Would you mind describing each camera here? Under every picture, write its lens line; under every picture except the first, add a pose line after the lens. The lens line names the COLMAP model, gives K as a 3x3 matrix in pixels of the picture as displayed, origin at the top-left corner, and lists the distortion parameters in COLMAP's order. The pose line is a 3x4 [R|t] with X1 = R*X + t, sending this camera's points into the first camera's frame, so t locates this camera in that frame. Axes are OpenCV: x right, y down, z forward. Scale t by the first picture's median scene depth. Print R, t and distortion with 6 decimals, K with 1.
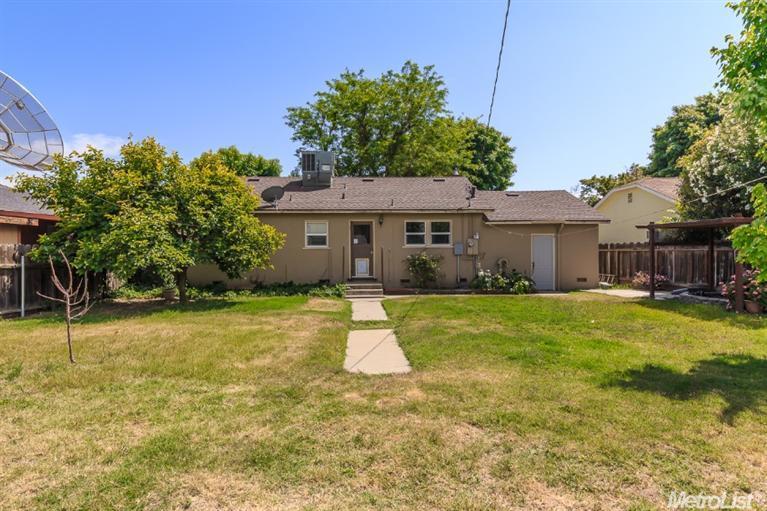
lens RADIAL K [[461.2, 0, 381.1], [0, 461.2, 253.7], [0, 0, 1]] dist [0.009737, 0.002752]
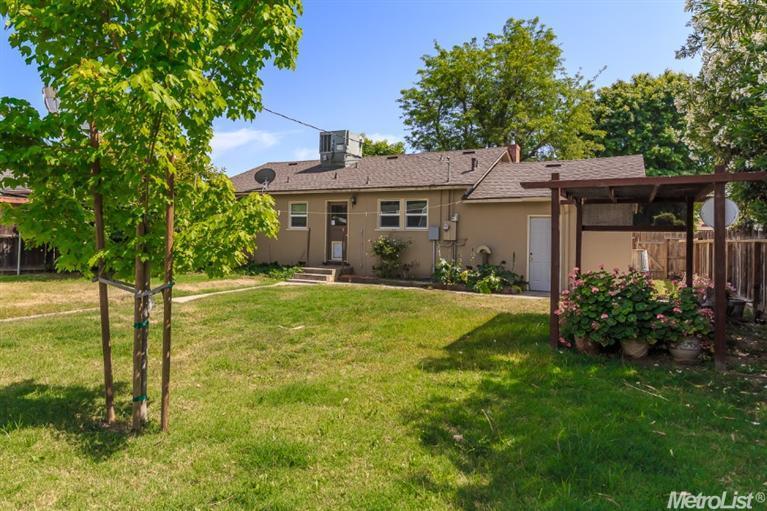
lens RADIAL K [[461.2, 0, 376.7], [0, 461.2, 233.3], [0, 0, 1]] dist [0.009737, 0.002752]
pose [[0.864884, 0.019908, -0.501577, 0.494807], [-0.027662, 0.999585, -0.008024, -0.000318], [0.501209, 0.020815, 0.865076, 0.231104]]
